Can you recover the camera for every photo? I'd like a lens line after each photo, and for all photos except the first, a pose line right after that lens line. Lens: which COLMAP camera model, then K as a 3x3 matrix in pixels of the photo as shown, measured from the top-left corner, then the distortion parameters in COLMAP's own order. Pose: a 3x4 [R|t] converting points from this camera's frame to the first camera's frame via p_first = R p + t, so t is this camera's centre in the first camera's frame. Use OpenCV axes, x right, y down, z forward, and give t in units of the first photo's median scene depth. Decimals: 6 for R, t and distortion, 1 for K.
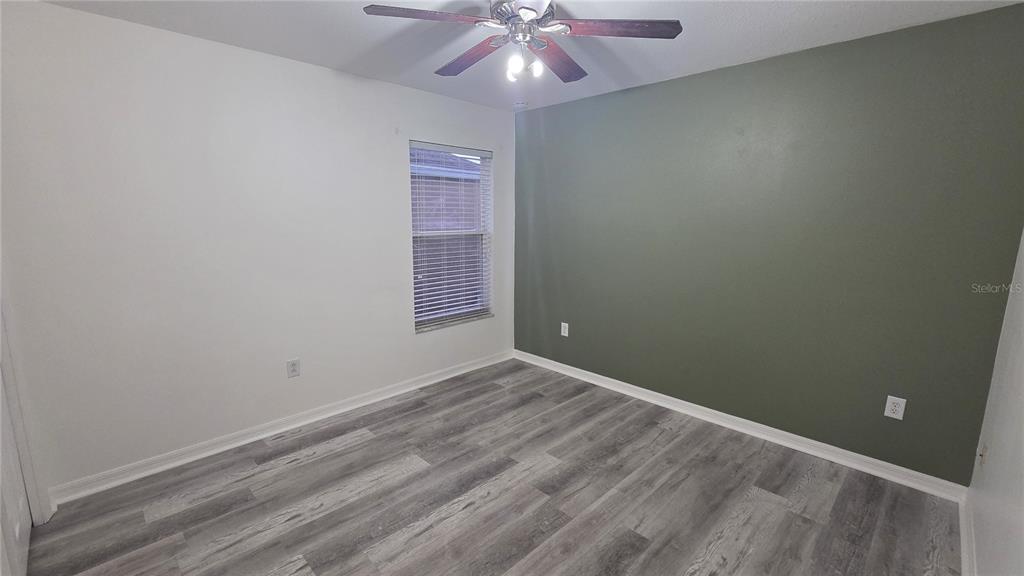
lens RADIAL K [[431.9, 0, 515.1], [0, 431.9, 286.3], [0, 0, 1]] dist [0.000422, -0.000499]
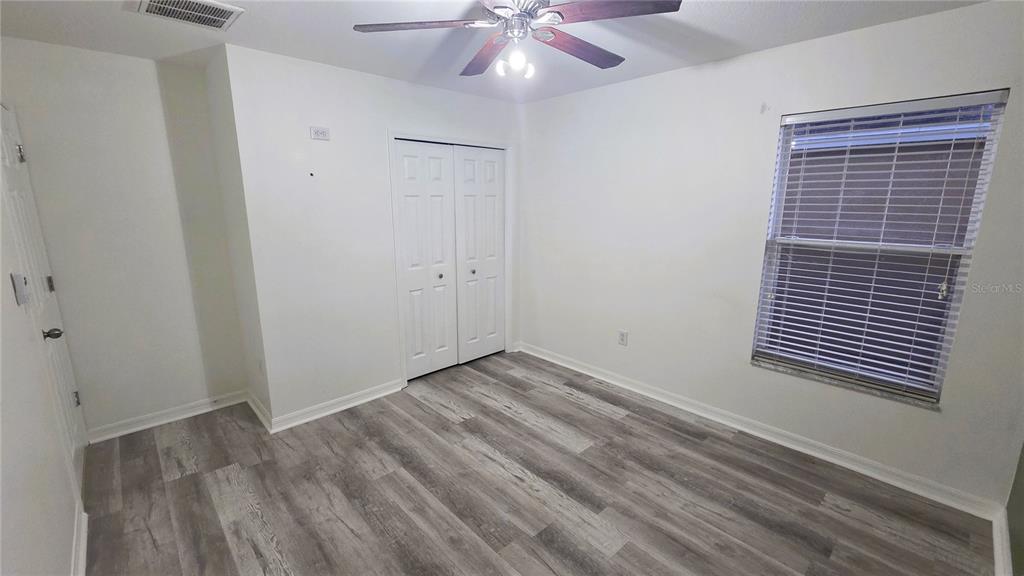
lens RADIAL K [[431.9, 0, 515.3], [0, 431.9, 288.5], [0, 0, 1]] dist [0.000422, -0.000499]
pose [[-0.028240, 0.197362, -0.979924, 0.669564], [-0.169937, 0.965097, 0.199274, -0.137365], [0.985050, 0.172153, 0.006284, 0.684515]]
